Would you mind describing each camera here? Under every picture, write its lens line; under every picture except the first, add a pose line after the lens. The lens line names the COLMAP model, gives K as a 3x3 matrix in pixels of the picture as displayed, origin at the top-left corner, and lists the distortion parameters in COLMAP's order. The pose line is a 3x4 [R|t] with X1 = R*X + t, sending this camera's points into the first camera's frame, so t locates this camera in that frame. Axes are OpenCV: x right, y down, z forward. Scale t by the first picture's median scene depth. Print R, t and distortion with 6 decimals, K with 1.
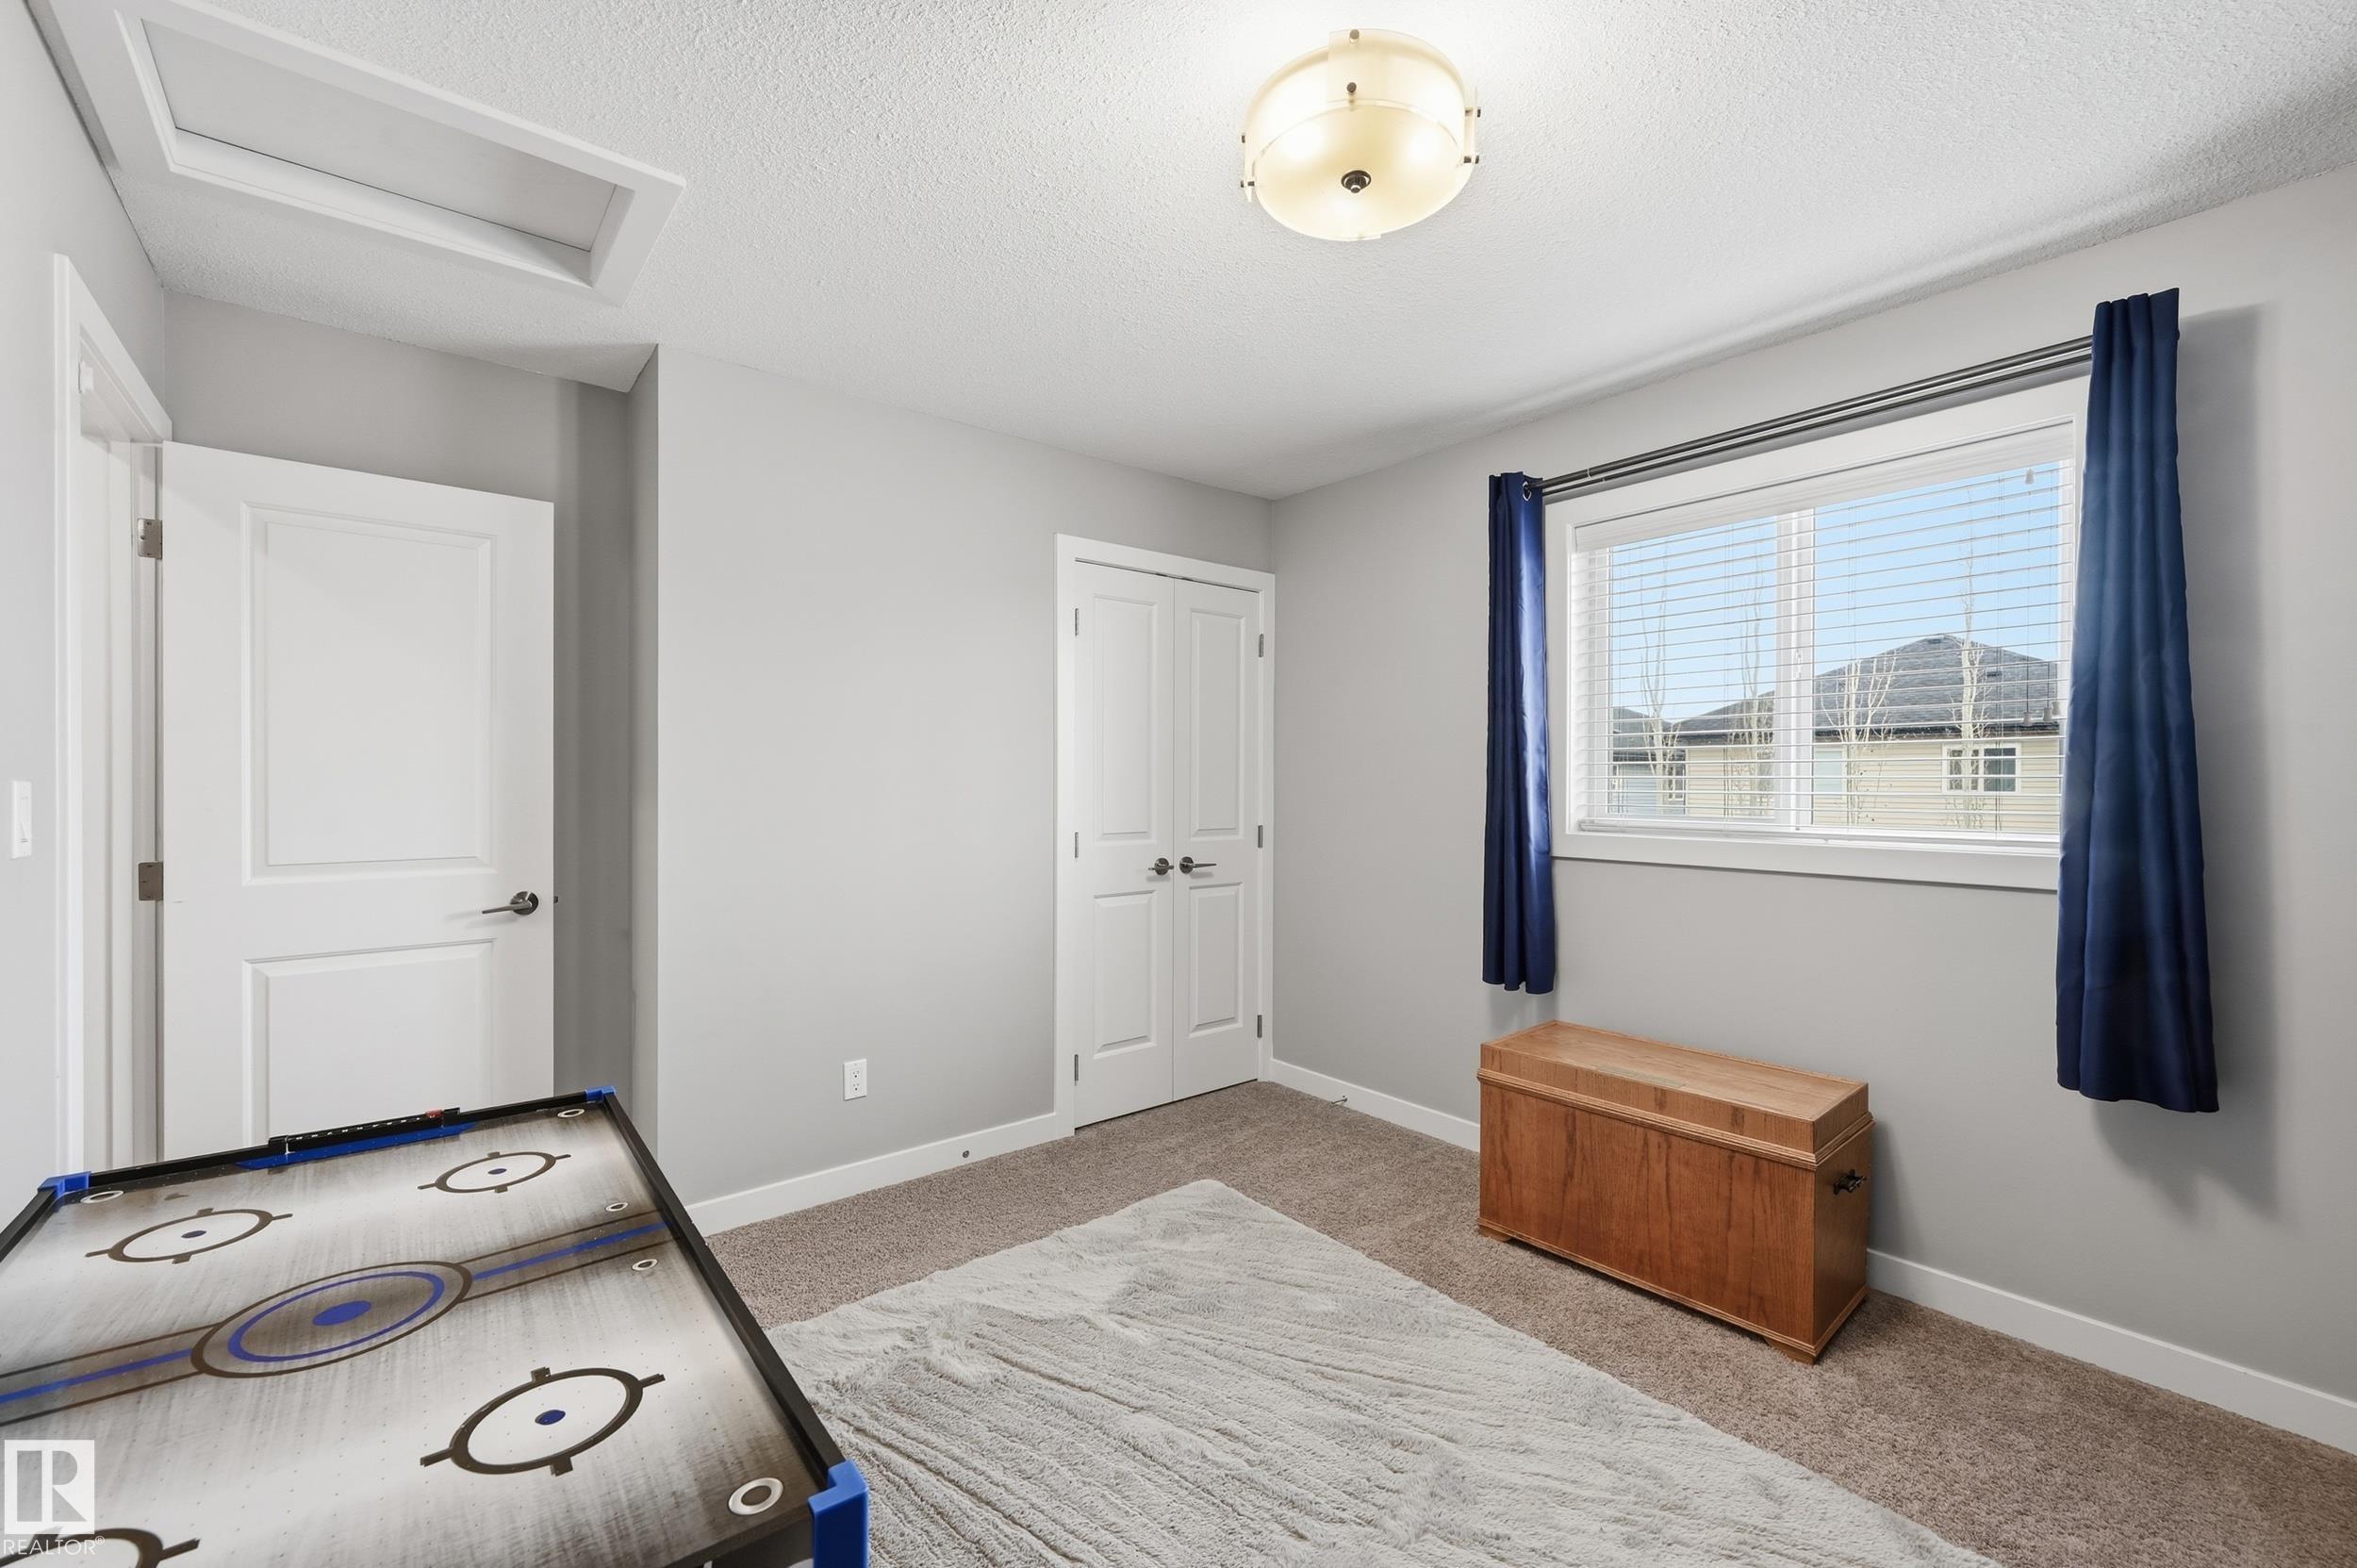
lens RADIAL K [[950.4, 0, 1178.5], [0, 950.4, 784.0], [0, 0, 1]] dist [0.000956, 0.000316]
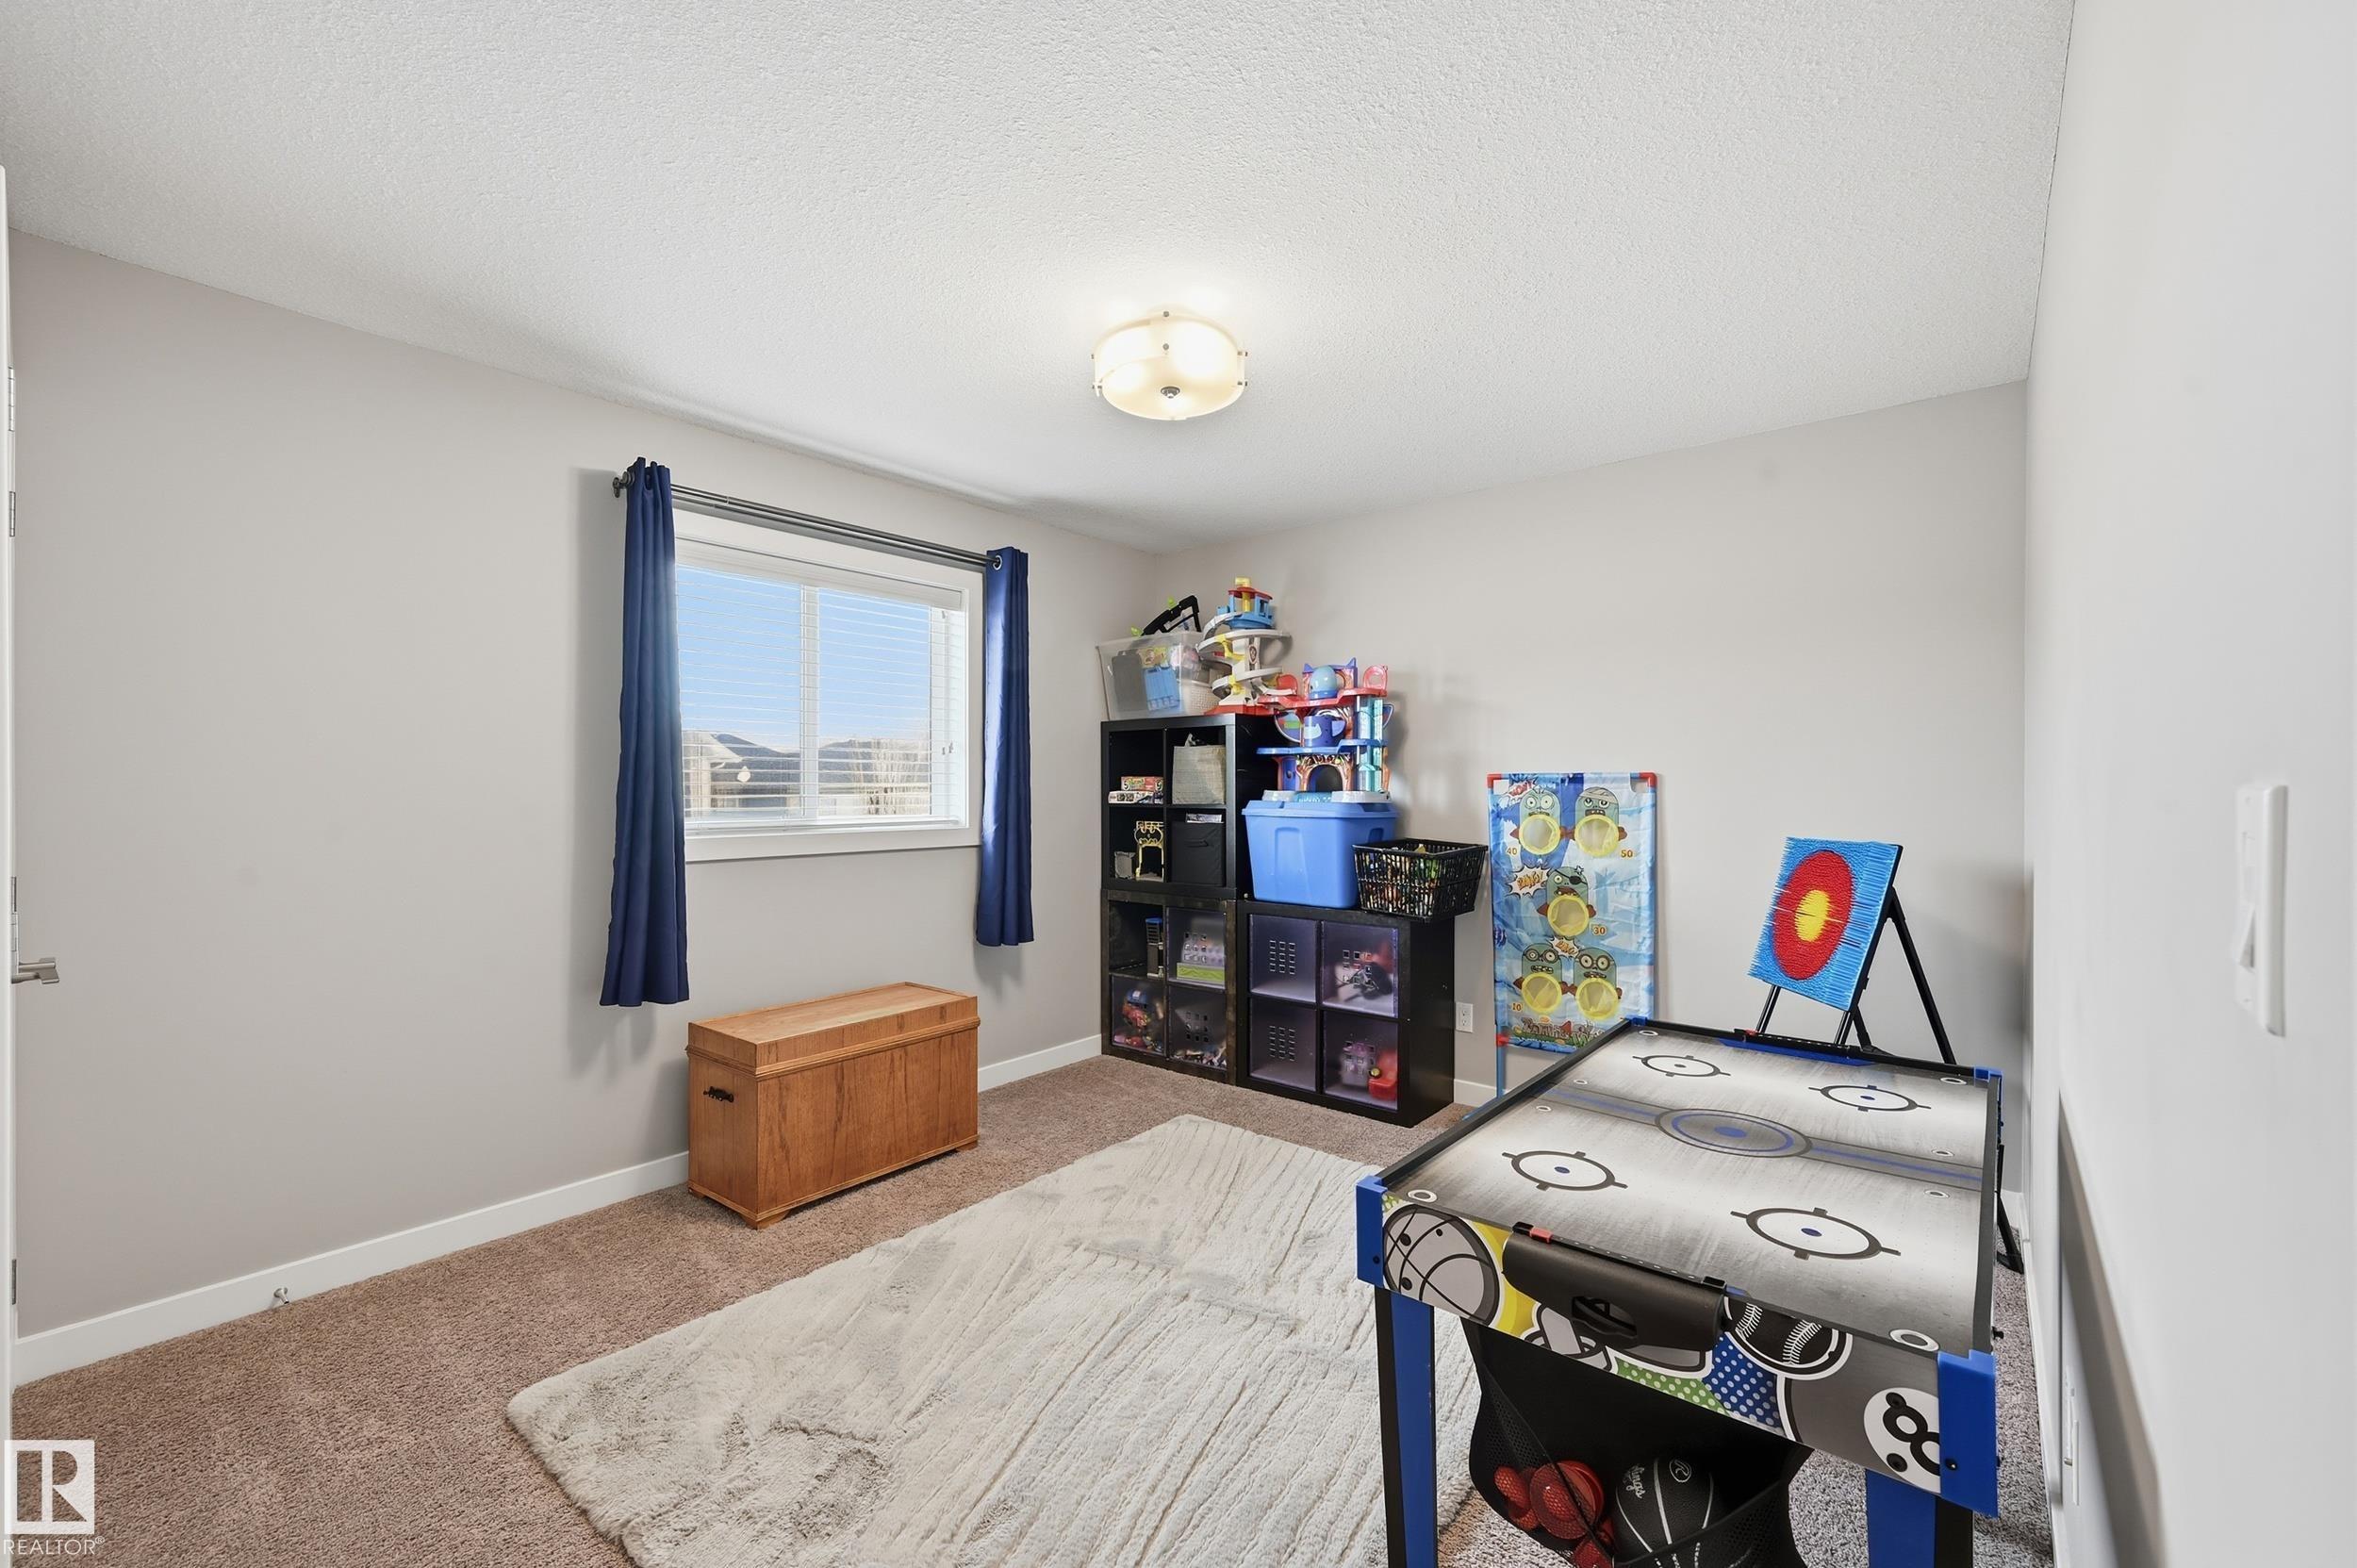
lens RADIAL K [[950.4, 0, 1178.5], [0, 950.4, 784.0], [0, 0, 1]] dist [0.000956, 0.000316]
pose [[-0.181419, 0.003008, 0.983401, -1.007395], [0.002187, 0.999994, -0.002655, -0.001535], [-0.983403, 0.001669, -0.181424, 0.974051]]
